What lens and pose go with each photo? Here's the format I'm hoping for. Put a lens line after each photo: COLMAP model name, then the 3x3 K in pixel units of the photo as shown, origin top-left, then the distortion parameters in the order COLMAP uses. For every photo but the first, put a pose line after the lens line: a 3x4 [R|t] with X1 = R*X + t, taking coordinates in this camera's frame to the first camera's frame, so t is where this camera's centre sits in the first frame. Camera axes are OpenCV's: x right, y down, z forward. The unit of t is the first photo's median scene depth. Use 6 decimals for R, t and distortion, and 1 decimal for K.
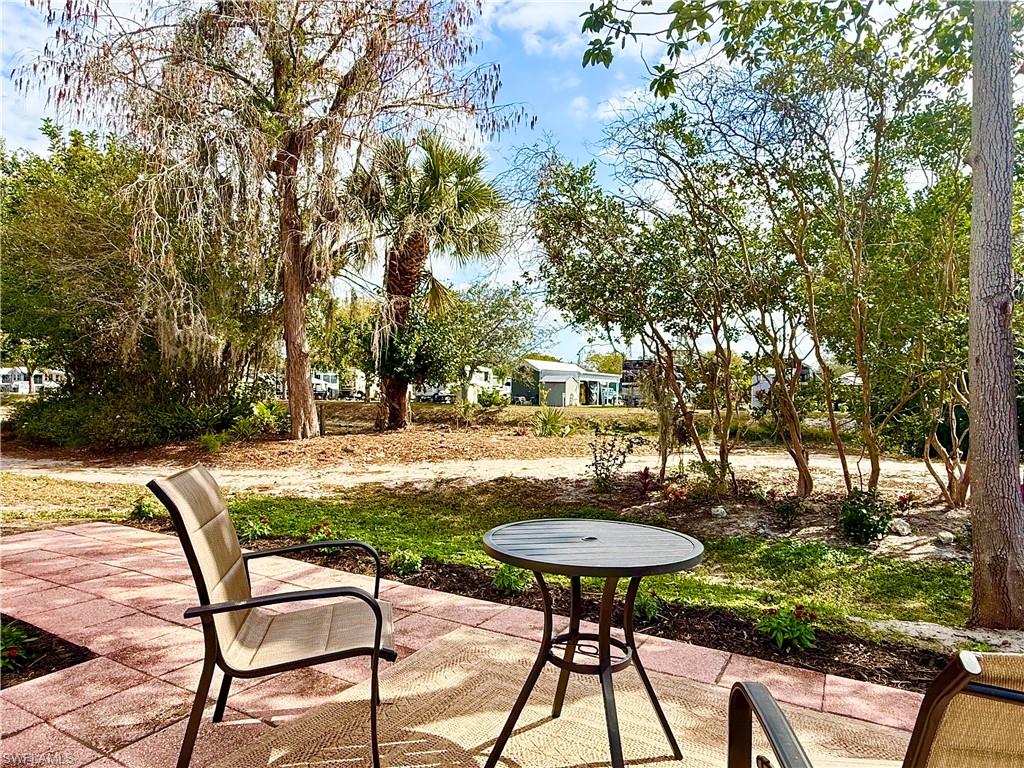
lens RADIAL K [[642.5, 0, 494.7], [0, 642.5, 394.6], [0, 0, 1]] dist [0.001072, 0.003066]
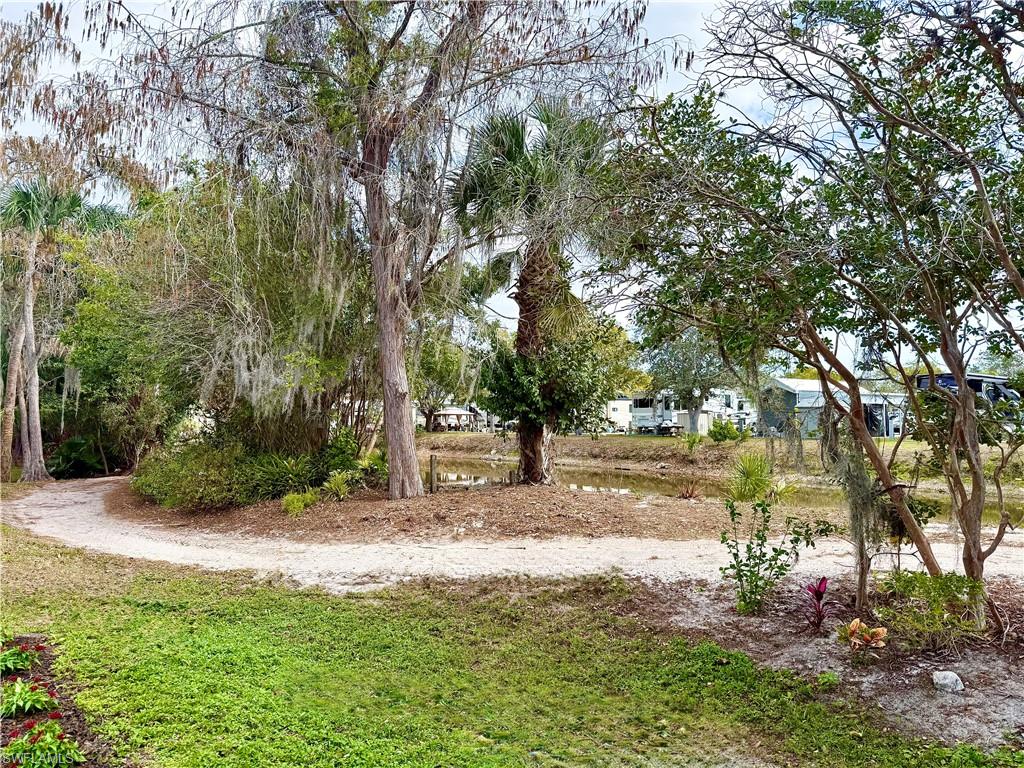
lens RADIAL K [[717.8, 0, 512.0], [0, 717.8, 384.0], [0, 0, 1]] dist [0.081627, -0.099533]
pose [[0.938436, -0.036514, -0.343517, 0.147750], [0.019885, 0.998459, -0.051808, -0.025661], [0.344879, 0.041787, 0.937716, 0.194136]]
